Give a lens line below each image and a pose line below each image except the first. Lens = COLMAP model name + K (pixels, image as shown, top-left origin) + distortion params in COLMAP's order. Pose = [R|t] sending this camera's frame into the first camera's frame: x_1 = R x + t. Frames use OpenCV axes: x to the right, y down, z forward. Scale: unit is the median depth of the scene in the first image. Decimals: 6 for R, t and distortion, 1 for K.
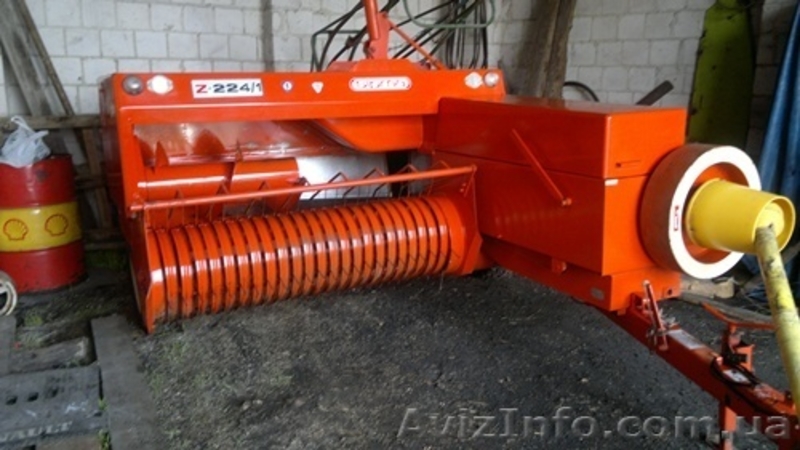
lens RADIAL K [[646.9, 0, 407.0], [0, 646.9, 227.0], [0, 0, 1]] dist [0.059276, -0.090555]
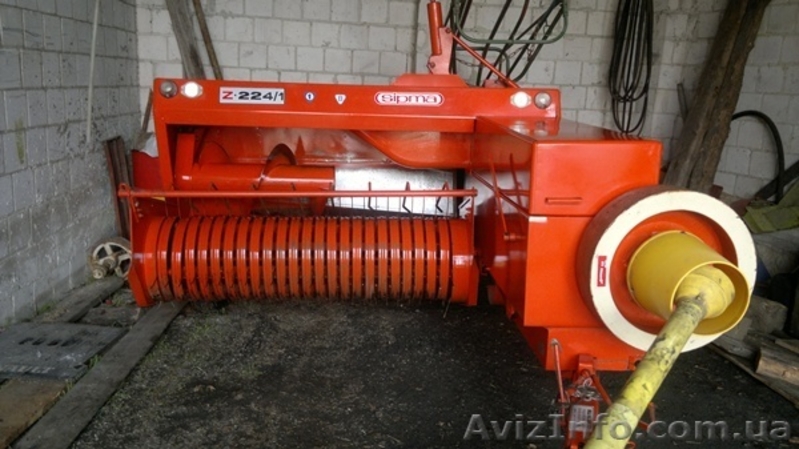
lens RADIAL K [[646.0, 0, 399.5], [0, 646.0, 227.9], [0, 0, 1]] dist [0.059276, -0.090555]
pose [[0.913180, 0.119474, -0.389651, 0.212383], [-0.130342, 0.991468, -0.001464, -0.014095], [0.386151, 0.052125, 0.920961, 0.061361]]
